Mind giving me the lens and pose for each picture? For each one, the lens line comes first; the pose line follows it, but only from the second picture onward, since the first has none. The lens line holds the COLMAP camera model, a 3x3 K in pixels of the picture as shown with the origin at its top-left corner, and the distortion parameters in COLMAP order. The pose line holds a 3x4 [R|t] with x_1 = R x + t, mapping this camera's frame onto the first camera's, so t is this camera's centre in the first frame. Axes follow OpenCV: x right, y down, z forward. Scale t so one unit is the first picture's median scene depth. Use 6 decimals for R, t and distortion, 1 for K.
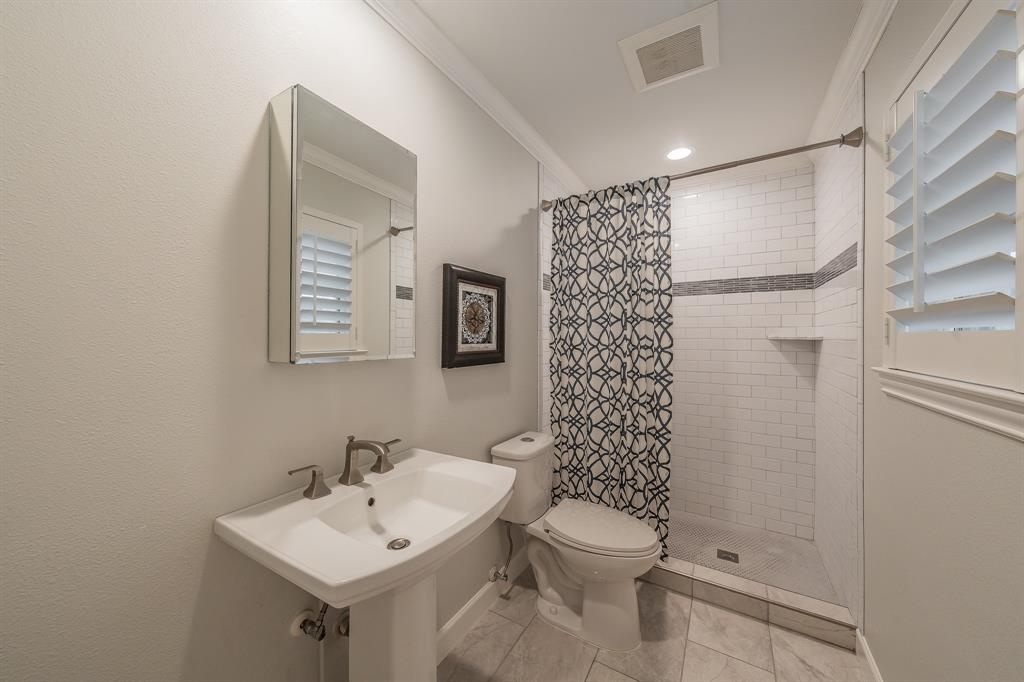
lens RADIAL K [[372.8, 0, 508.8], [0, 372.8, 338.2], [0, 0, 1]] dist [-0.001690, 0.000290]
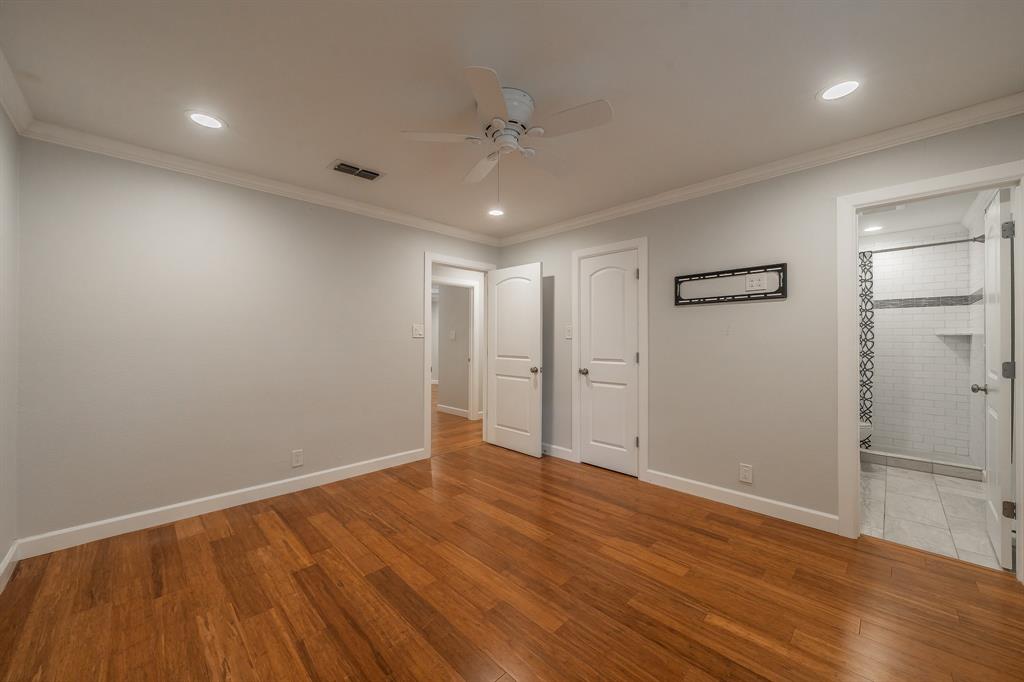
lens RADIAL K [[391.1, 0, 516.0], [0, 391.1, 339.6], [0, 0, 1]] dist [-0.002225, -0.000031]
pose [[0.972317, 0.000581, -0.233663, -0.892099], [-0.000877, 0.999999, -0.001164, 0.032001], [0.233662, 0.001336, 0.972317, -1.404785]]
